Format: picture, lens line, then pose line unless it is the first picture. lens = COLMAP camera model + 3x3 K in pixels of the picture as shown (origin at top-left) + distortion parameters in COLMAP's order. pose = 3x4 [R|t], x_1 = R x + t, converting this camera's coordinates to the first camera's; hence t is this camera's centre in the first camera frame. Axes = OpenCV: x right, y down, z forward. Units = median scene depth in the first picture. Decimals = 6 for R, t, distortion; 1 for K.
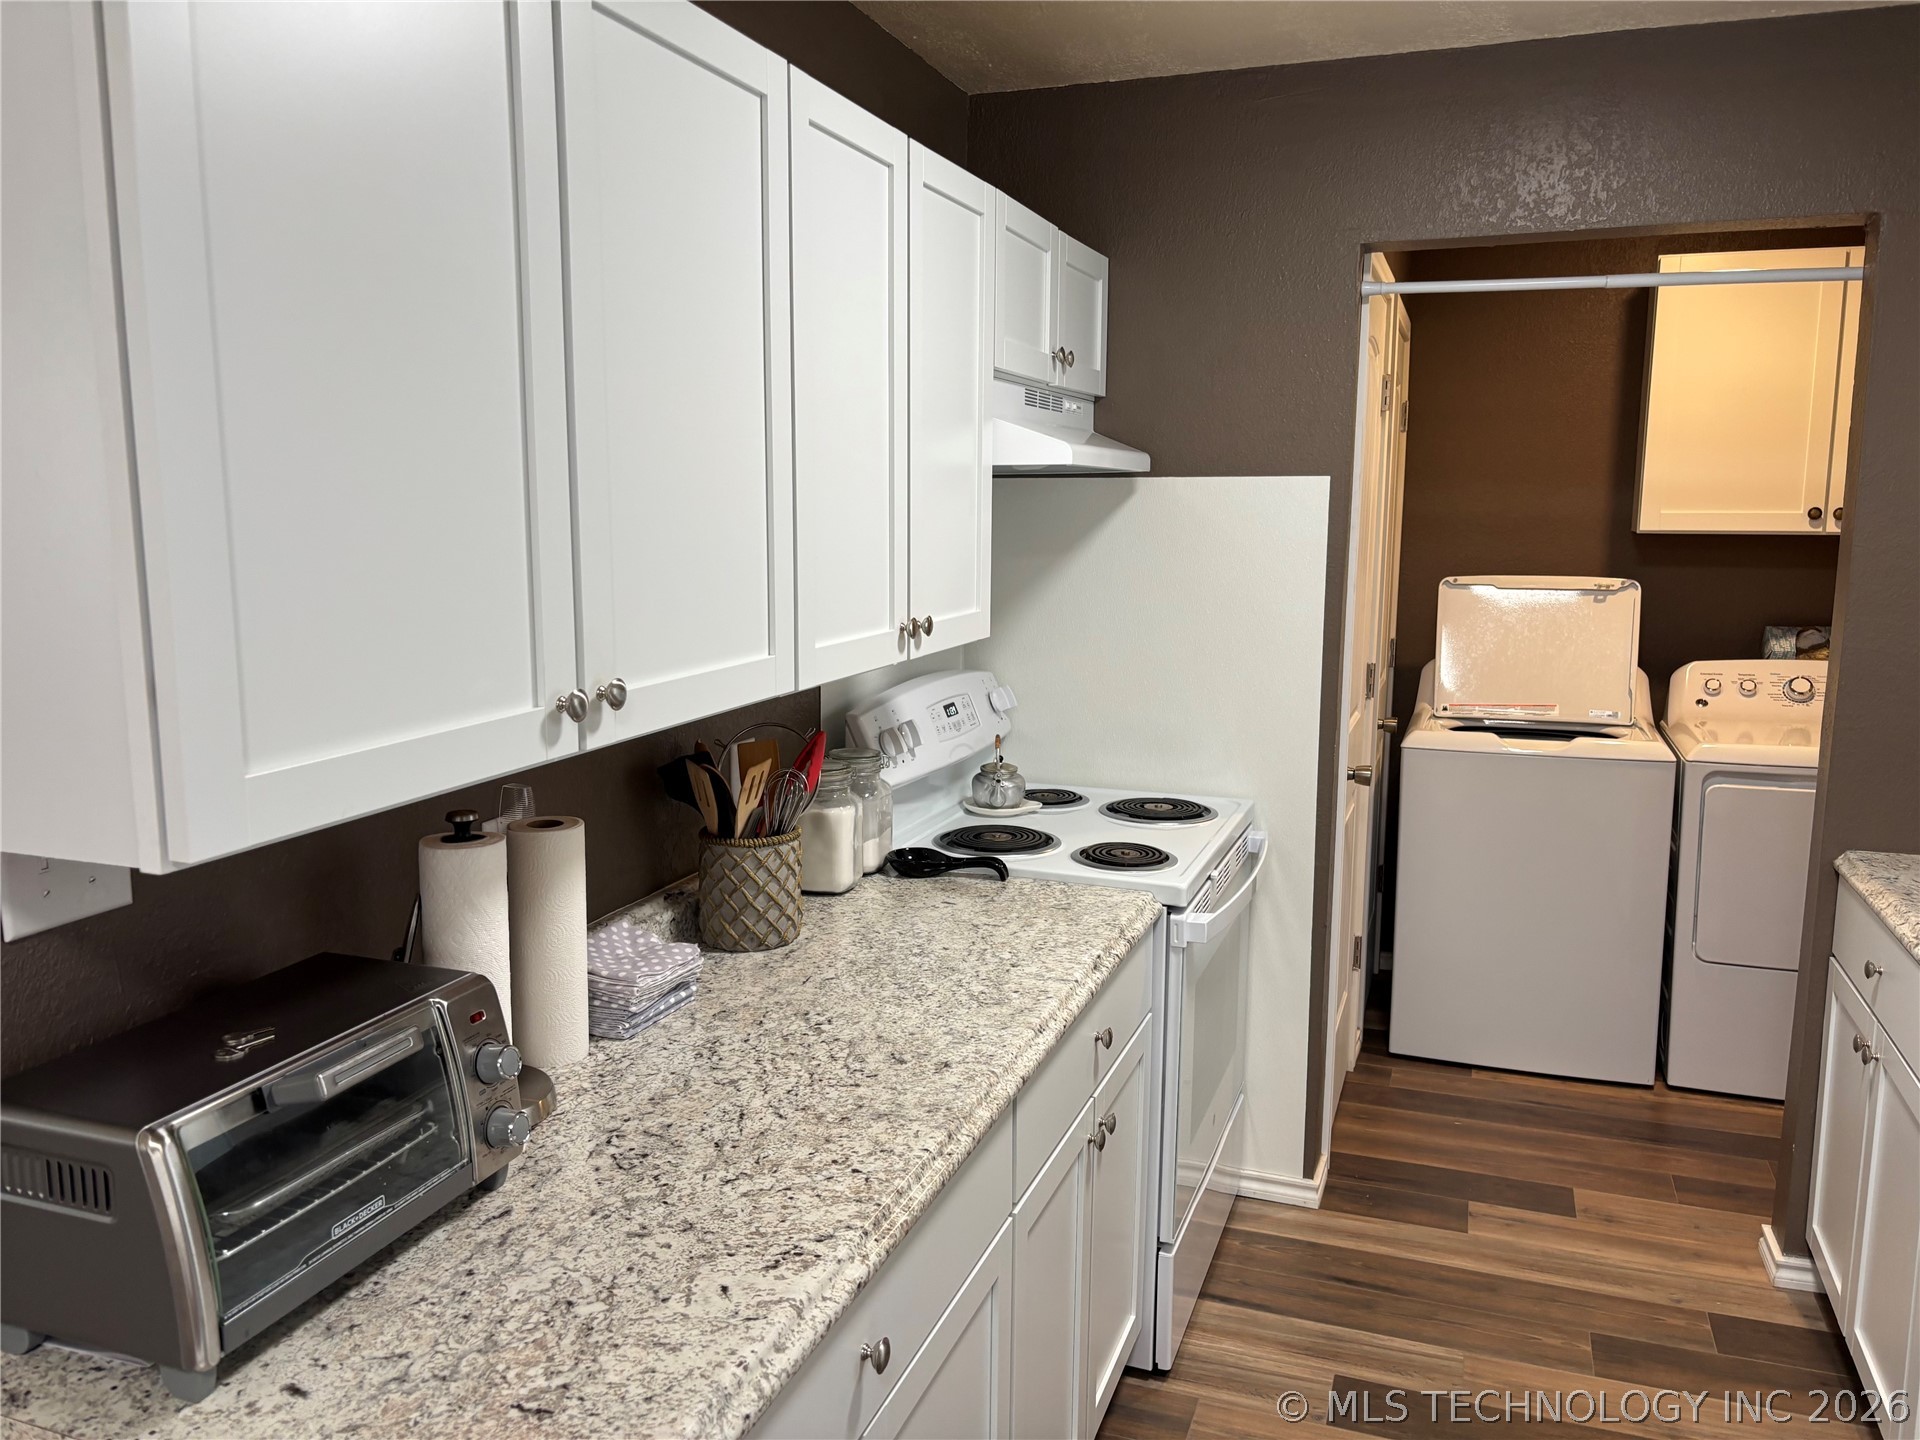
lens RADIAL K [[1432.1, 0, 980.4], [0, 1432.1, 712.4], [0, 0, 1]] dist [0.073497, -0.099639]
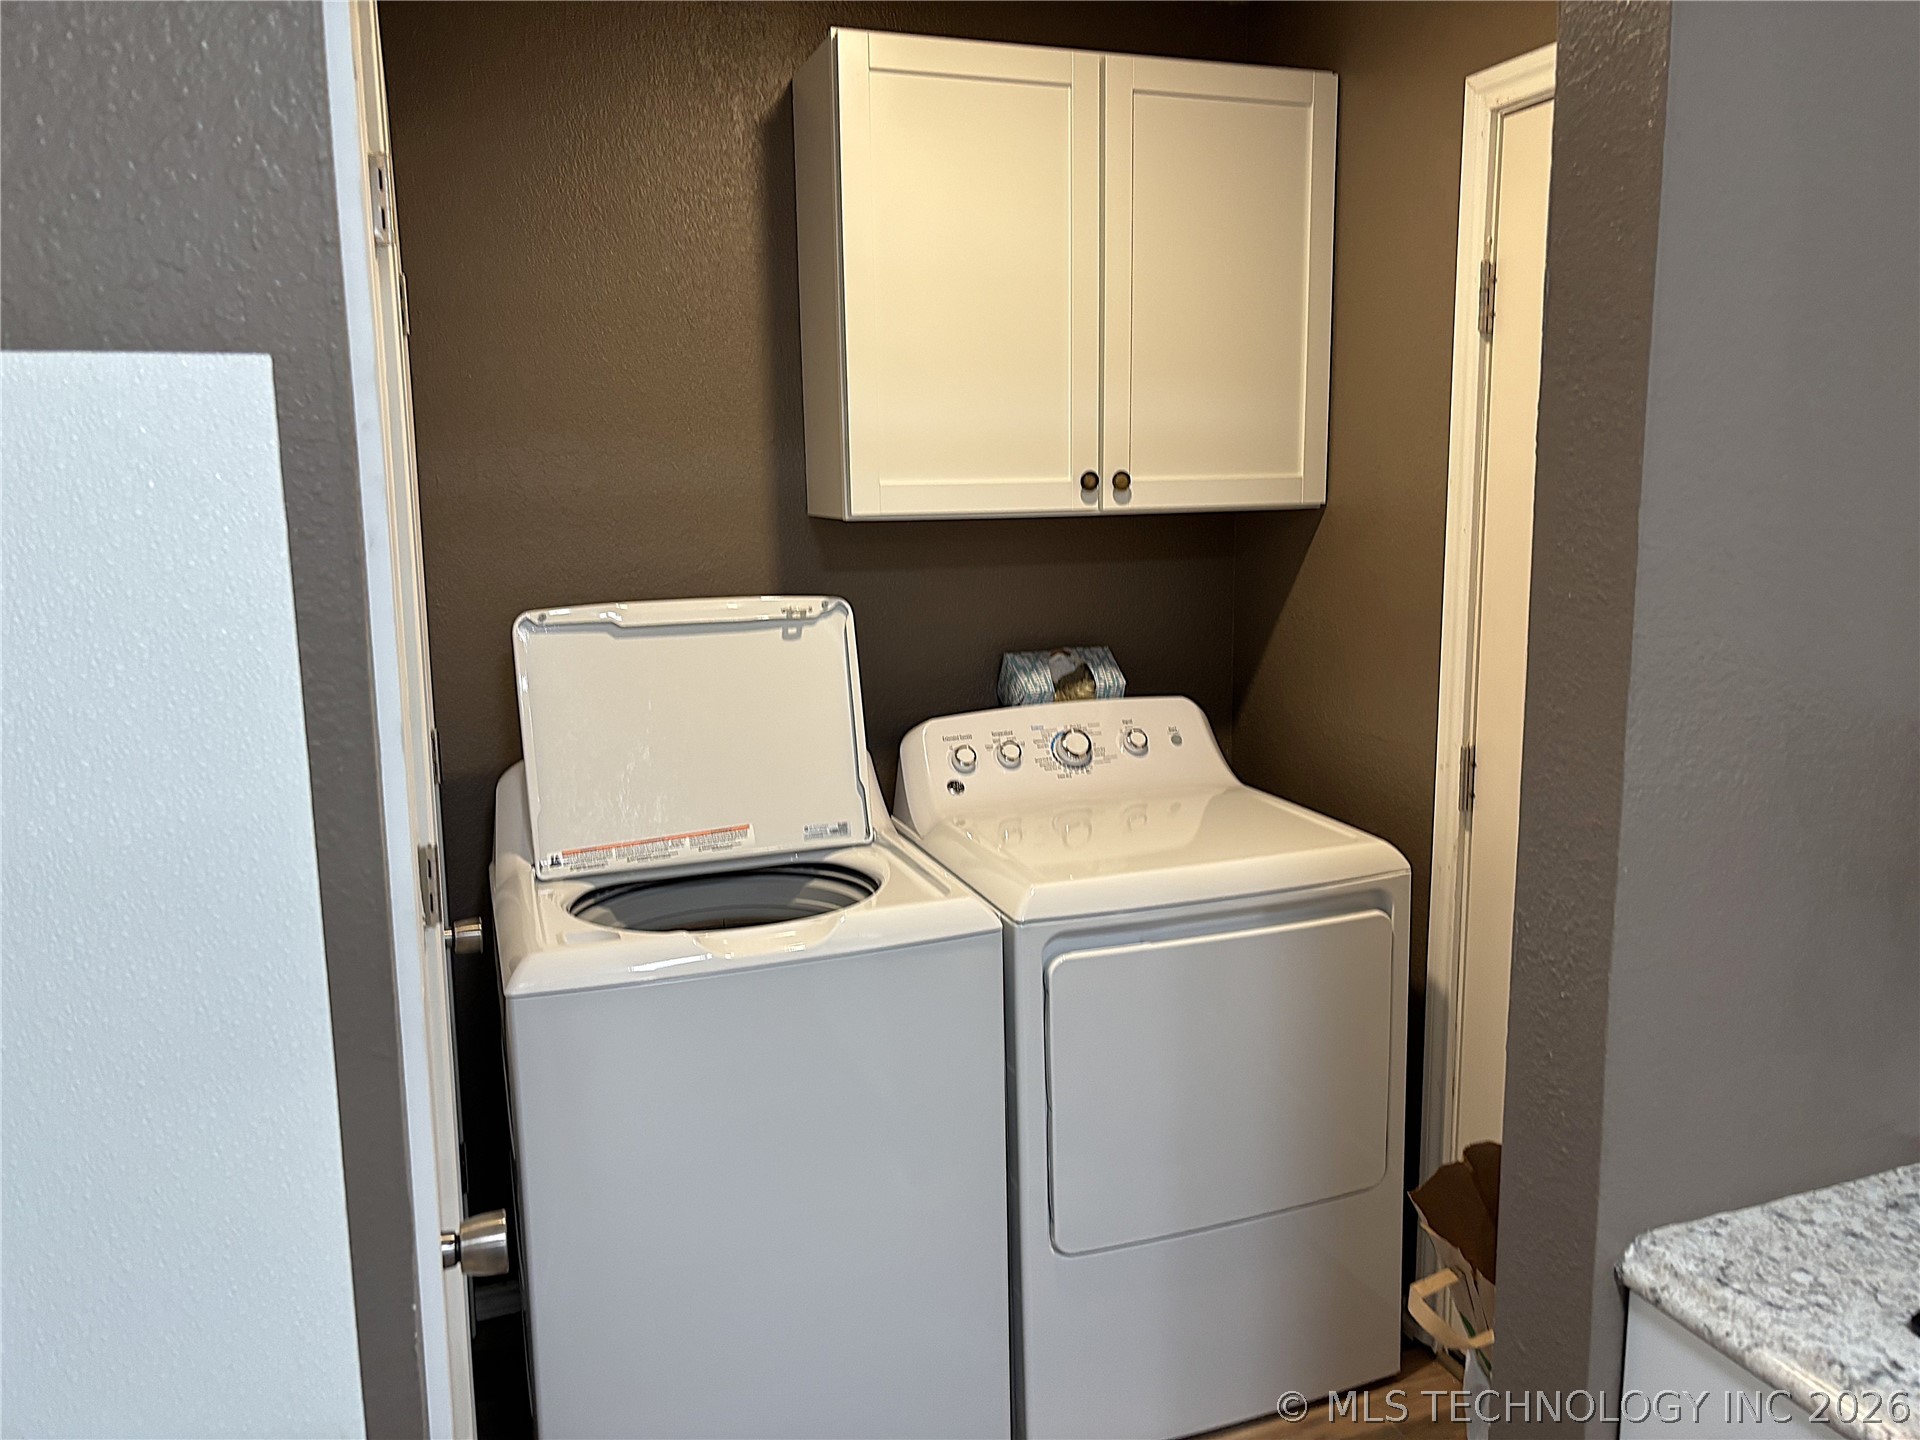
lens RADIAL K [[1432.1, 0, 980.4], [0, 1432.1, 712.4], [0, 0, 1]] dist [0.073497, -0.099639]
pose [[0.766735, -0.118316, 0.630966, 0.128876], [0.110635, 0.992517, 0.051671, -0.074958], [-0.632358, 0.030189, 0.774088, 0.552867]]
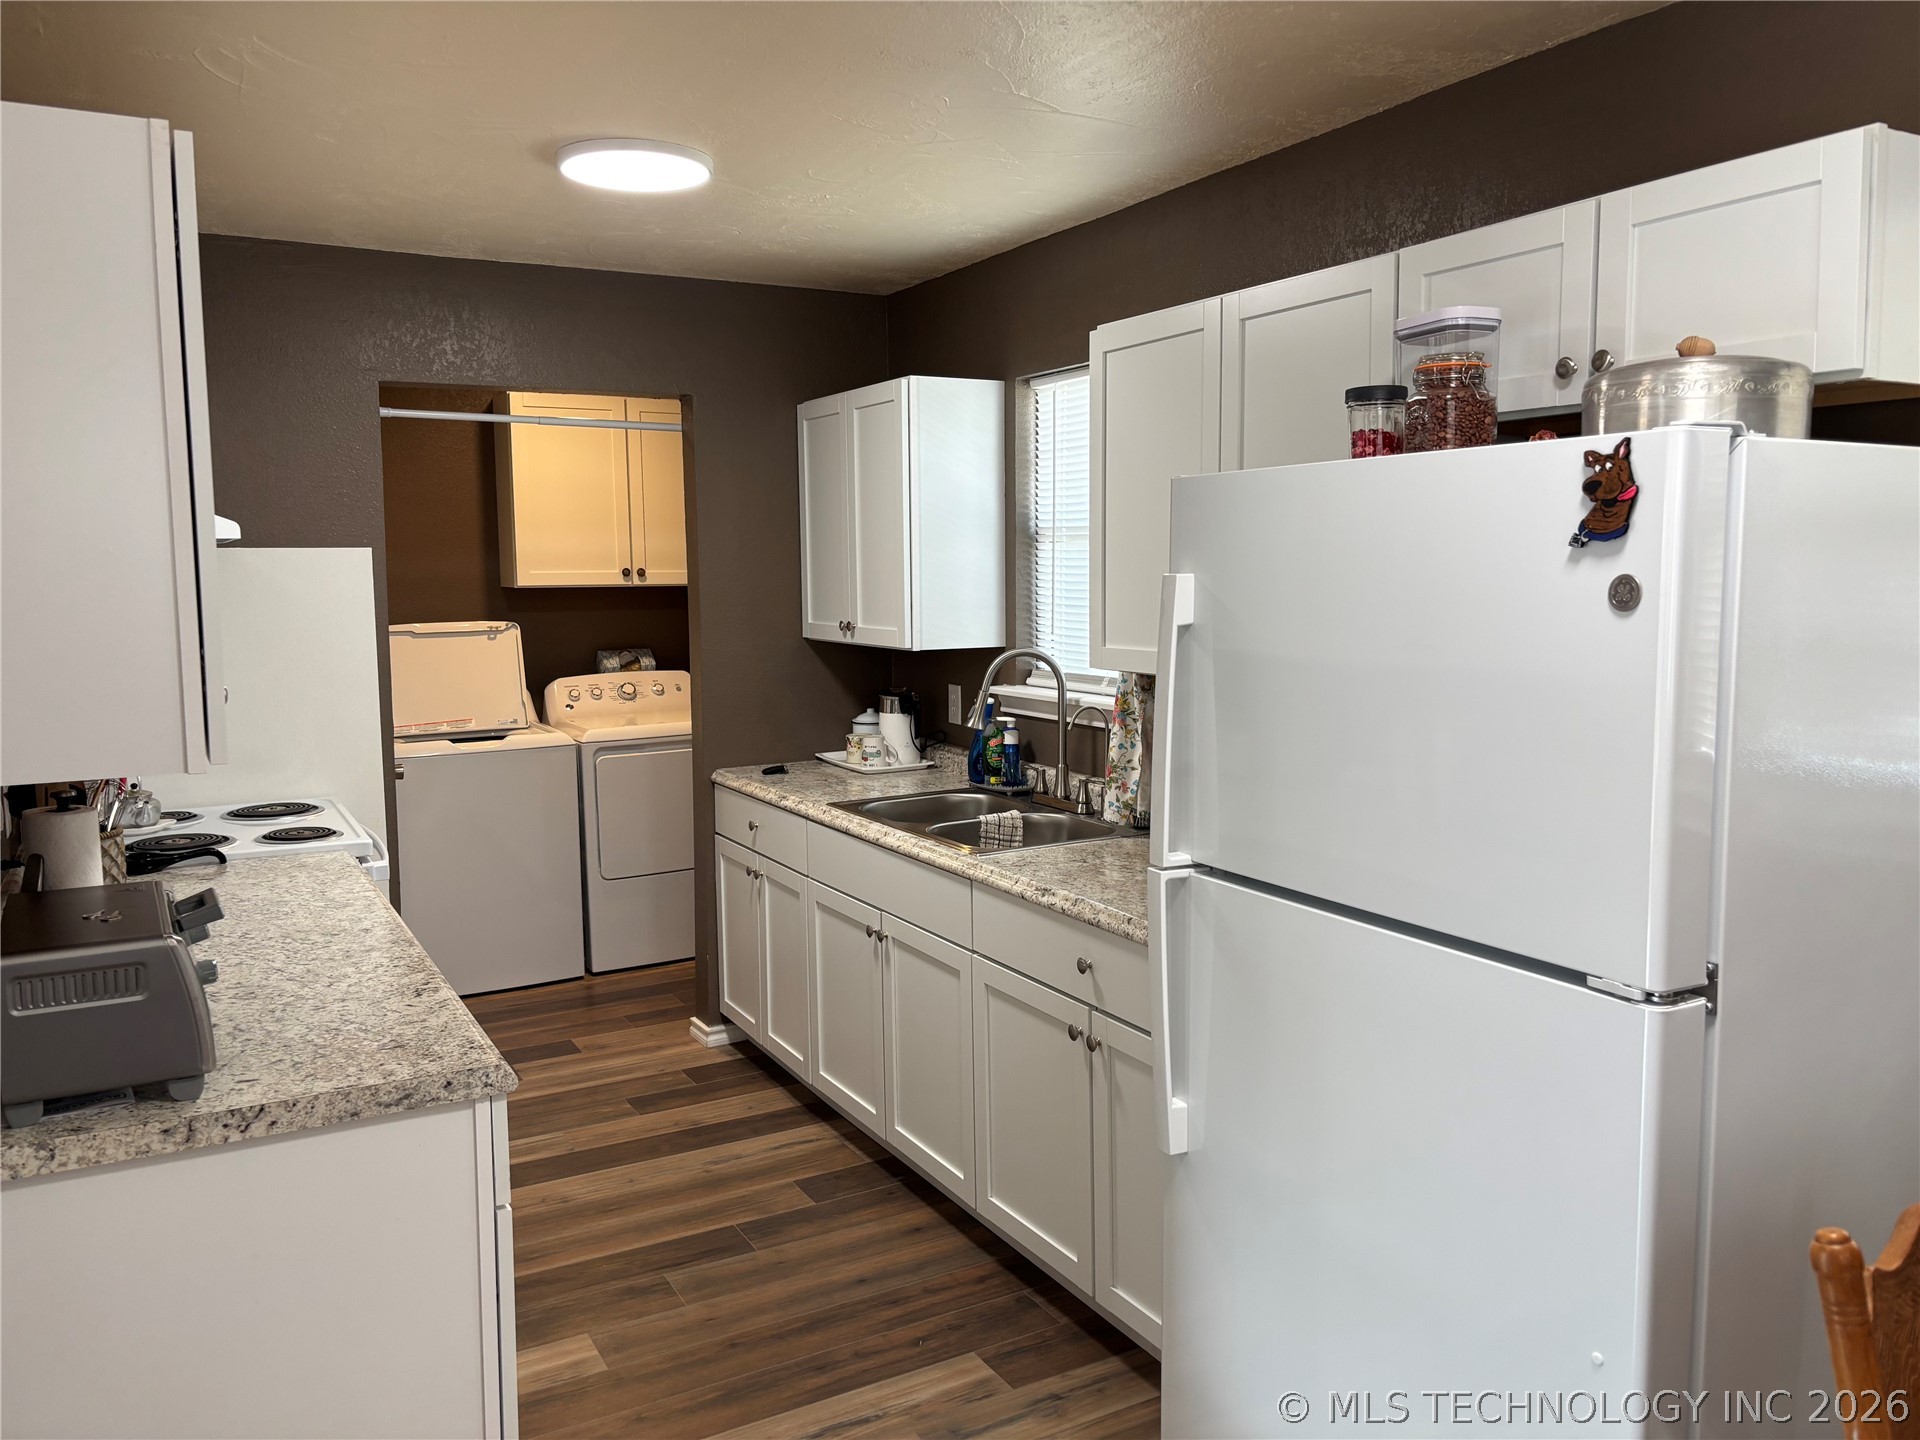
lens RADIAL K [[1432.1, 0, 980.4], [0, 1432.1, 712.4], [0, 0, 1]] dist [0.073497, -0.099639]
pose [[0.644767, -0.090329, 0.759023, -0.332042], [0.124898, 0.992097, 0.011970, 0.034436], [-0.754106, 0.087083, 0.650954, -0.229275]]
